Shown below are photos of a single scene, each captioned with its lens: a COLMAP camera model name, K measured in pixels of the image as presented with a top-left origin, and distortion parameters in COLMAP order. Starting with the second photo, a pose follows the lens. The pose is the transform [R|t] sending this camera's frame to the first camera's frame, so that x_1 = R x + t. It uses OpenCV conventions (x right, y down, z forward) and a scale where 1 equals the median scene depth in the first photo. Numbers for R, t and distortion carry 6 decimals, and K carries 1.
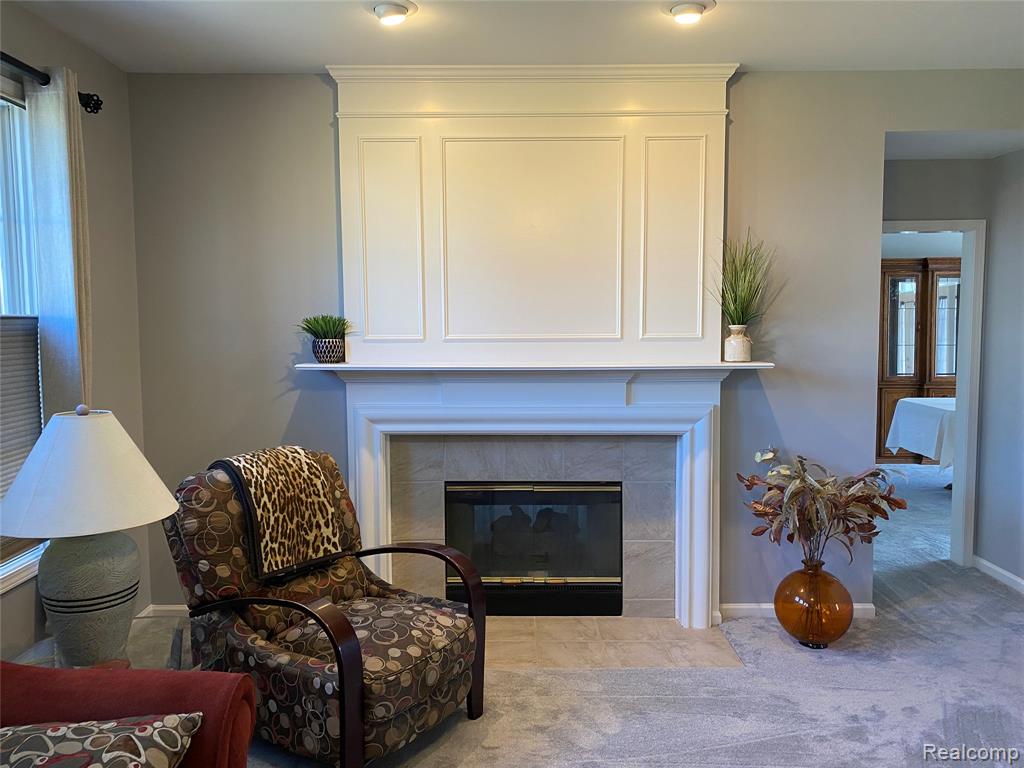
lens RADIAL K [[785.1, 0, 509.5], [0, 785.1, 381.1], [0, 0, 1]] dist [0.067345, -0.083917]
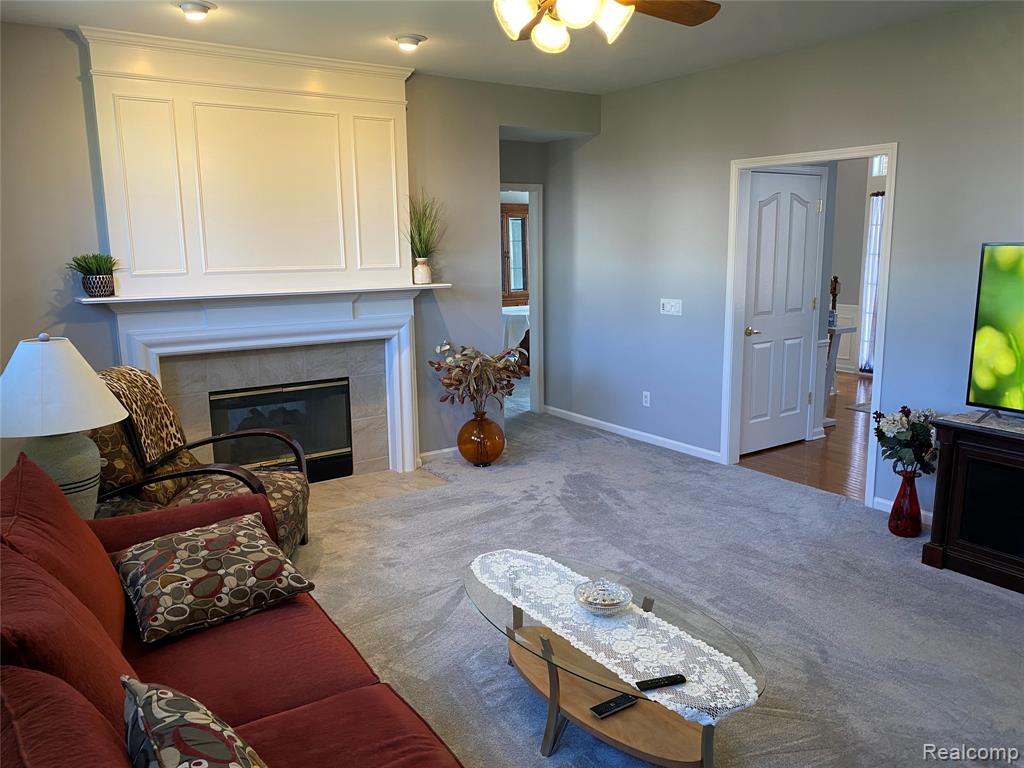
lens RADIAL K [[773.8, 0, 512.0], [0, 773.8, 384.0], [0, 0, 1]] dist [0.105869, -0.178464]
pose [[0.823842, -0.108282, 0.556381, -0.384890], [0.055019, 0.992225, 0.111639, 0.007601], [-0.564144, -0.061361, 0.823393, -0.263564]]
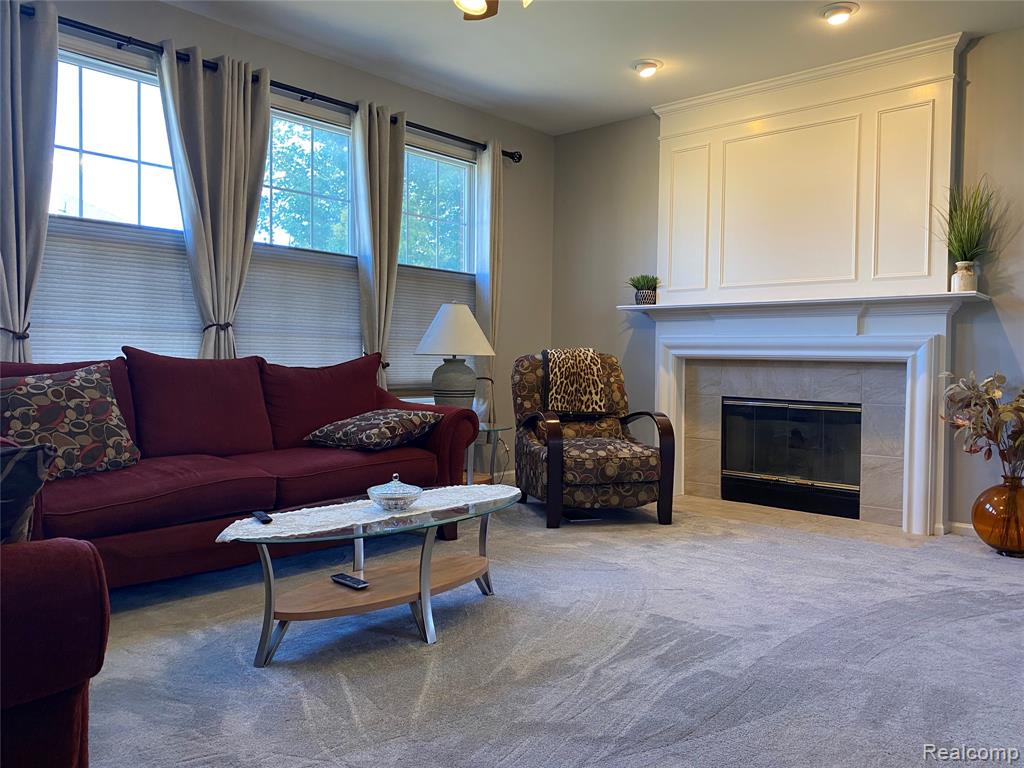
lens RADIAL K [[785.1, 0, 509.5], [0, 785.1, 381.1], [0, 0, 1]] dist [0.067345, -0.083917]
pose [[0.735242, 0.035692, -0.676865, 0.586094], [-0.073607, 0.996911, -0.027386, 0.174100], [0.673797, 0.069957, 0.735598, -0.240659]]
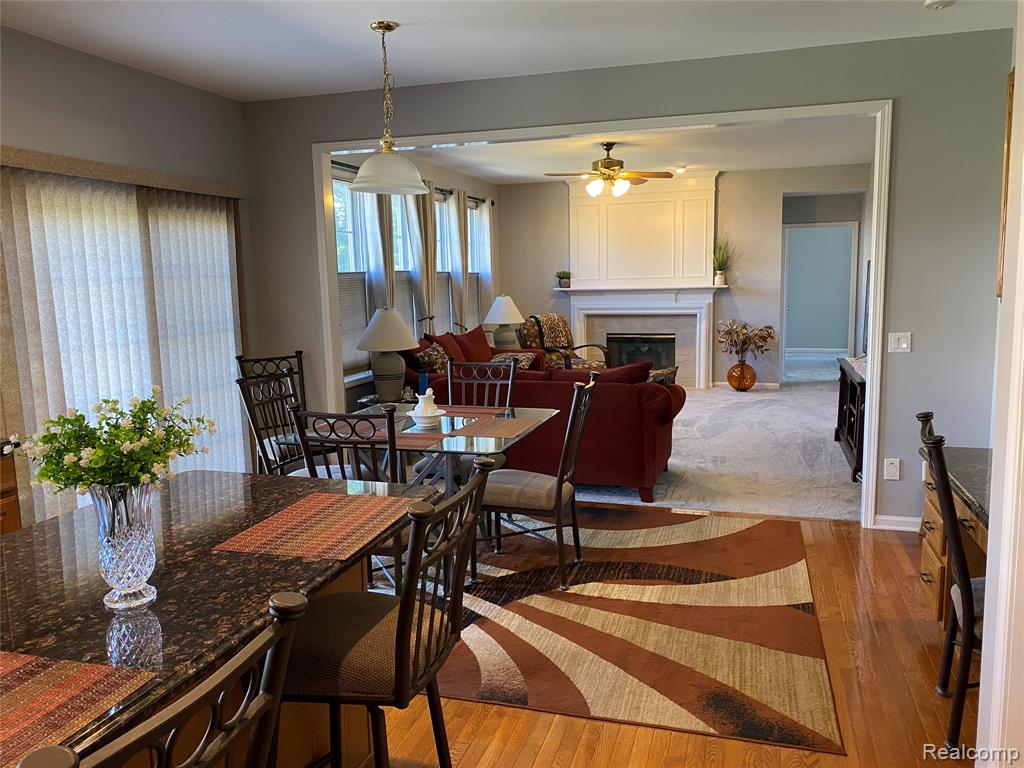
lens RADIAL K [[773.8, 0, 512.0], [0, 773.8, 384.0], [0, 0, 1]] dist [0.105869, -0.178464]
pose [[0.955780, 0.025422, -0.292981, 0.400716], [-0.007748, 0.998088, 0.061329, 0.148039], [0.293980, -0.056347, 0.954149, -1.671116]]
